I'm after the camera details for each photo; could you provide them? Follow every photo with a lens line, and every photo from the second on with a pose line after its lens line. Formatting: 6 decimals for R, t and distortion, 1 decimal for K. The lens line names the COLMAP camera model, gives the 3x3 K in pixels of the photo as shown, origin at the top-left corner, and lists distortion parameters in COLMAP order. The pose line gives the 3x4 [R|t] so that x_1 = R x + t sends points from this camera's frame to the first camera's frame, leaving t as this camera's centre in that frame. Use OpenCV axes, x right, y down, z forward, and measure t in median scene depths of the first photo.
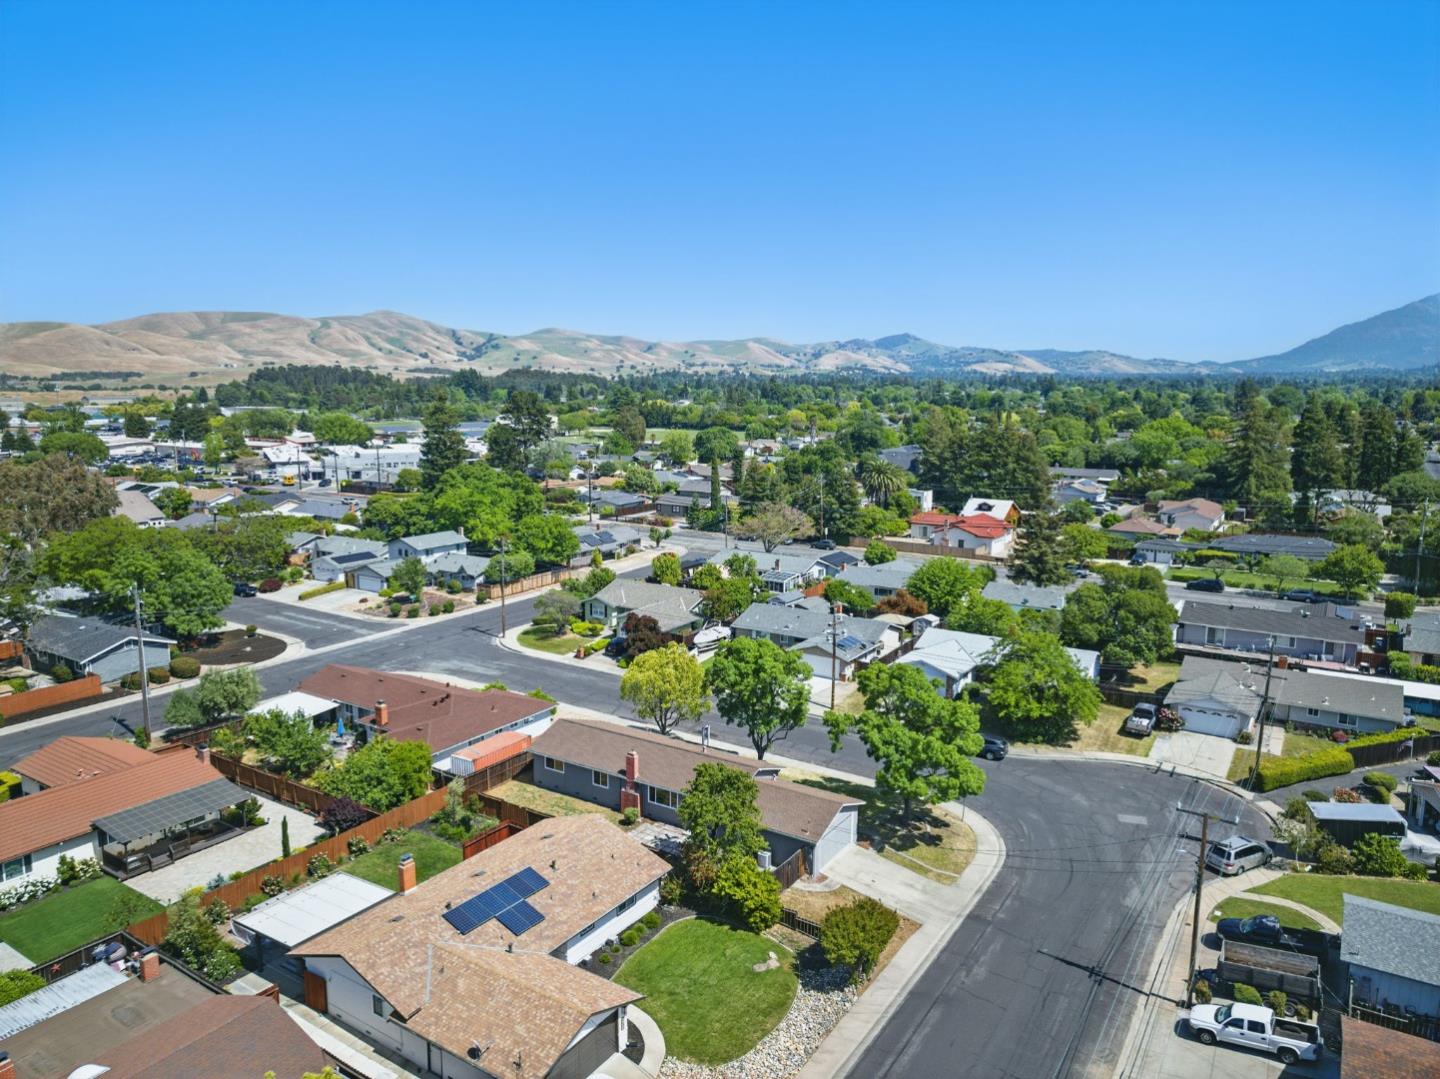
lens RADIAL K [[984.5, 0, 719.6], [0, 984.5, 544.6], [0, 0, 1]] dist [0.001500, 0.000192]
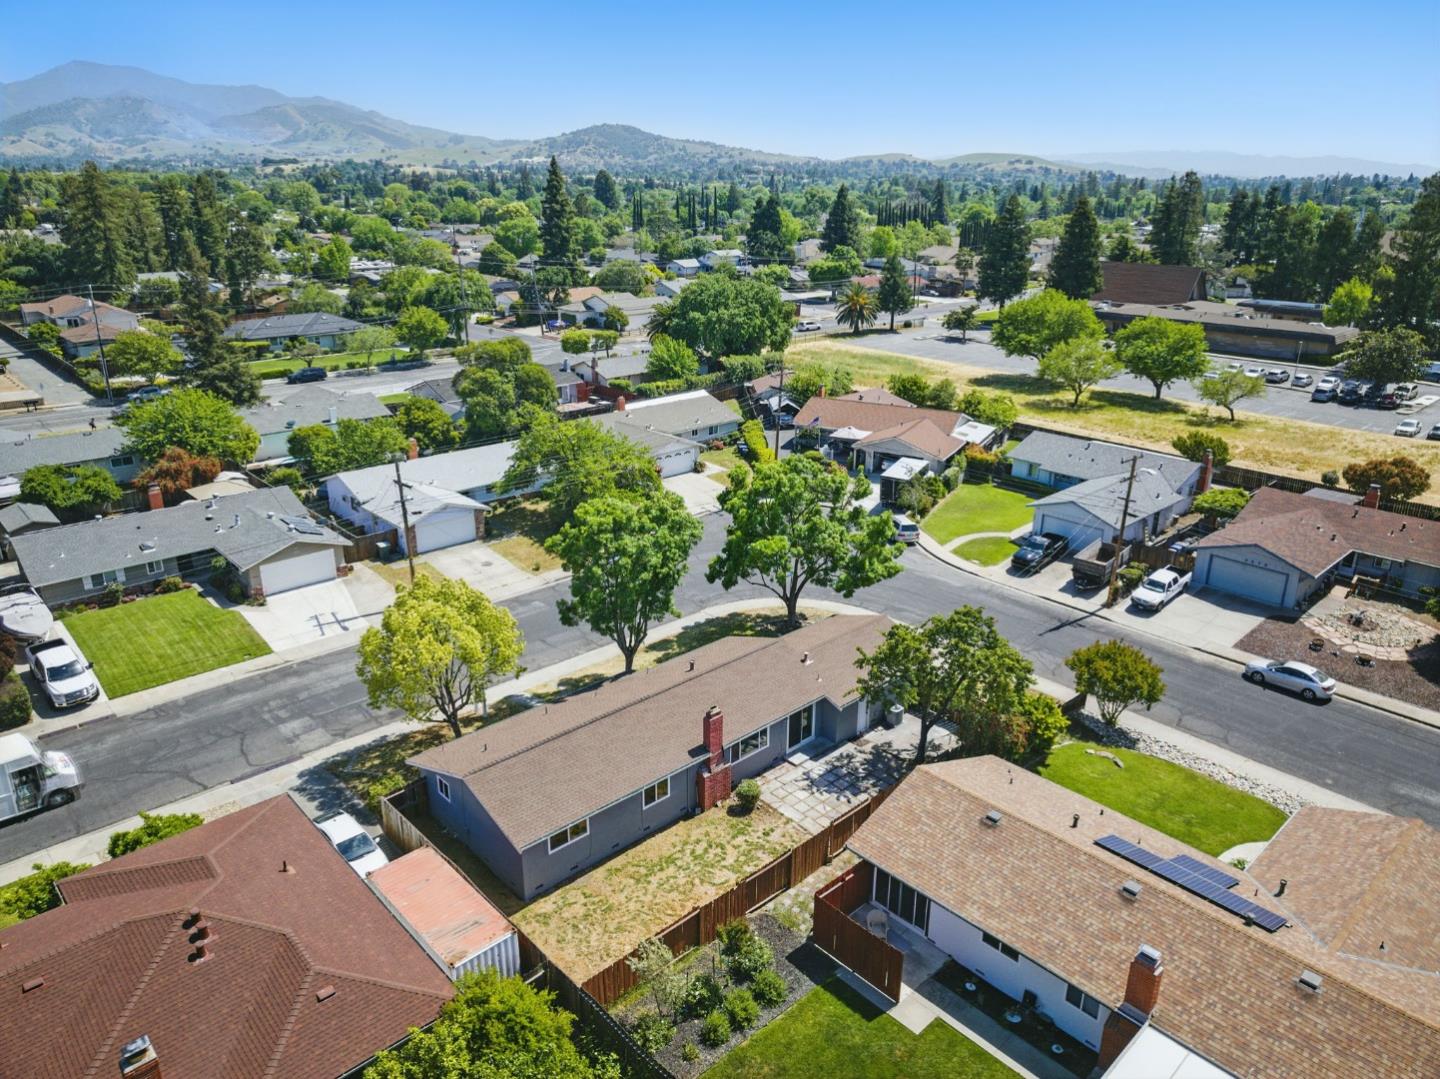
lens RADIAL K [[984.5, 0, 717.1], [0, 984.5, 534.8], [0, 0, 1]] dist [0.001500, 0.000192]
pose [[0.241178, -0.331283, 0.912187, -0.204212], [0.151526, 0.941260, 0.301779, -0.026152], [-0.958579, 0.065437, 0.277209, 0.271854]]
